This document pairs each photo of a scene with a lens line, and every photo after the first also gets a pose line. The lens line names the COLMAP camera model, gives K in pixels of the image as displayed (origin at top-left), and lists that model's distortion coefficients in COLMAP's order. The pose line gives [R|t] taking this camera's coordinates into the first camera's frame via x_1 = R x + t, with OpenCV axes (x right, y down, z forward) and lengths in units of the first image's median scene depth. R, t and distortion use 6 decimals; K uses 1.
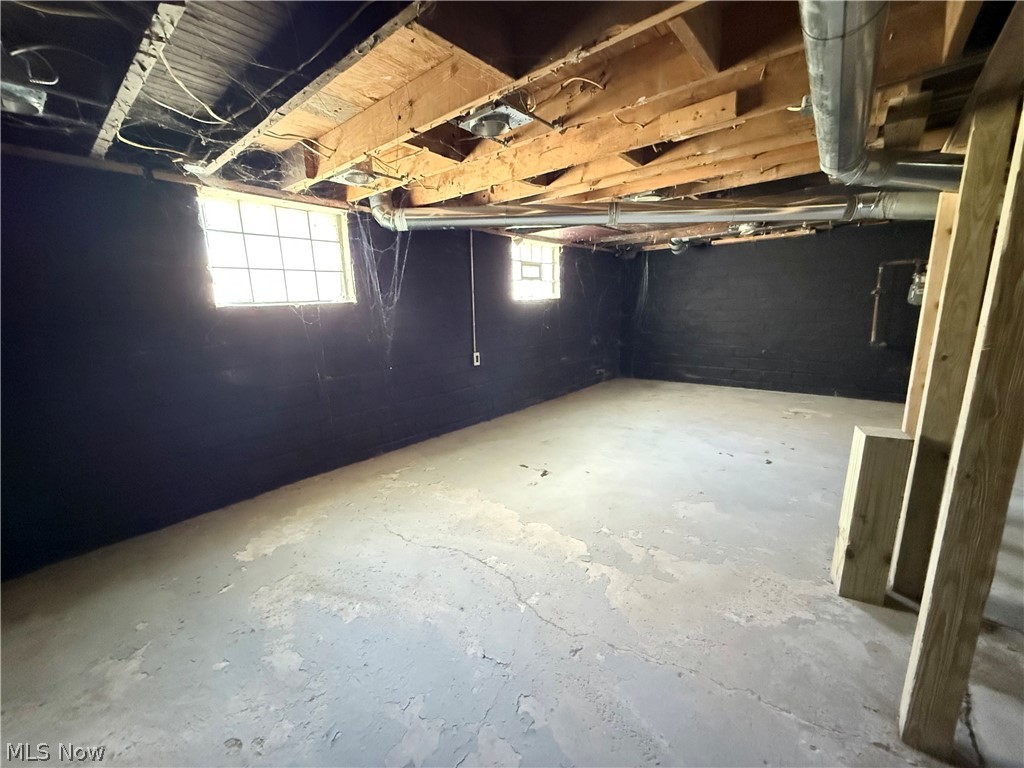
lens RADIAL K [[409.2, 0, 507.6], [0, 409.2, 384.4], [0, 0, 1]] dist [-0.010418, -0.000141]
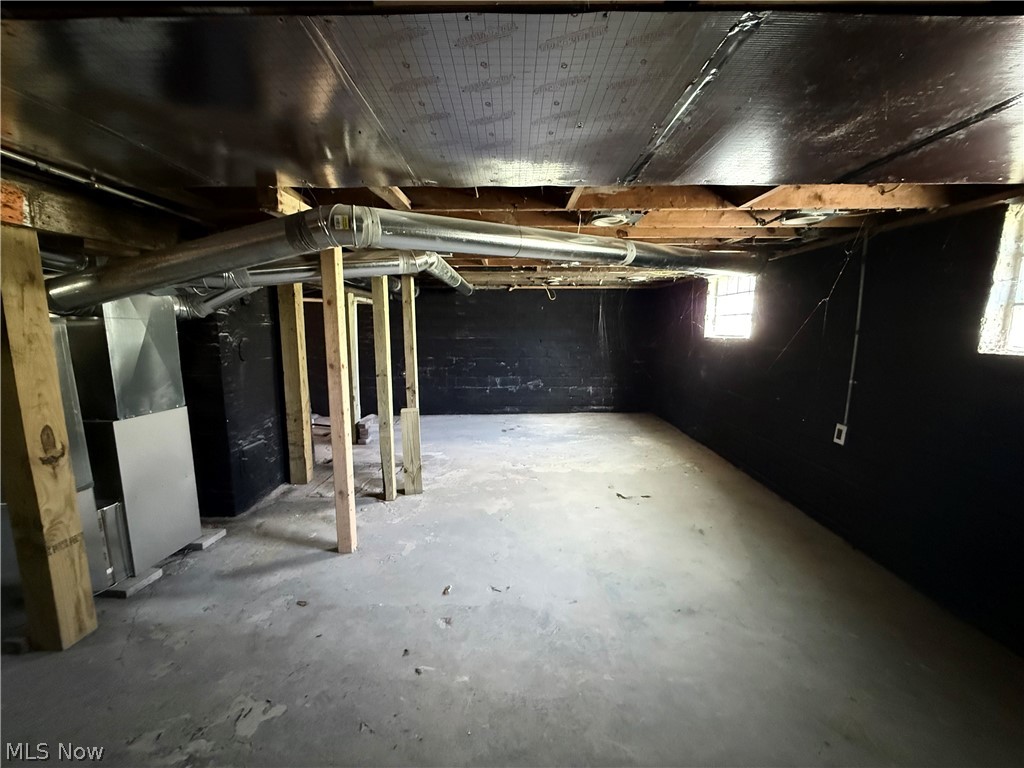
lens RADIAL K [[409.2, 0, 511.7], [0, 409.2, 384.4], [0, 0, 1]] dist [-0.010418, -0.000141]
pose [[-0.770660, 0.123690, -0.625128, 1.166363], [-0.097265, 0.946656, 0.307217, -0.460634], [0.629780, 0.297562, -0.717519, 1.800373]]
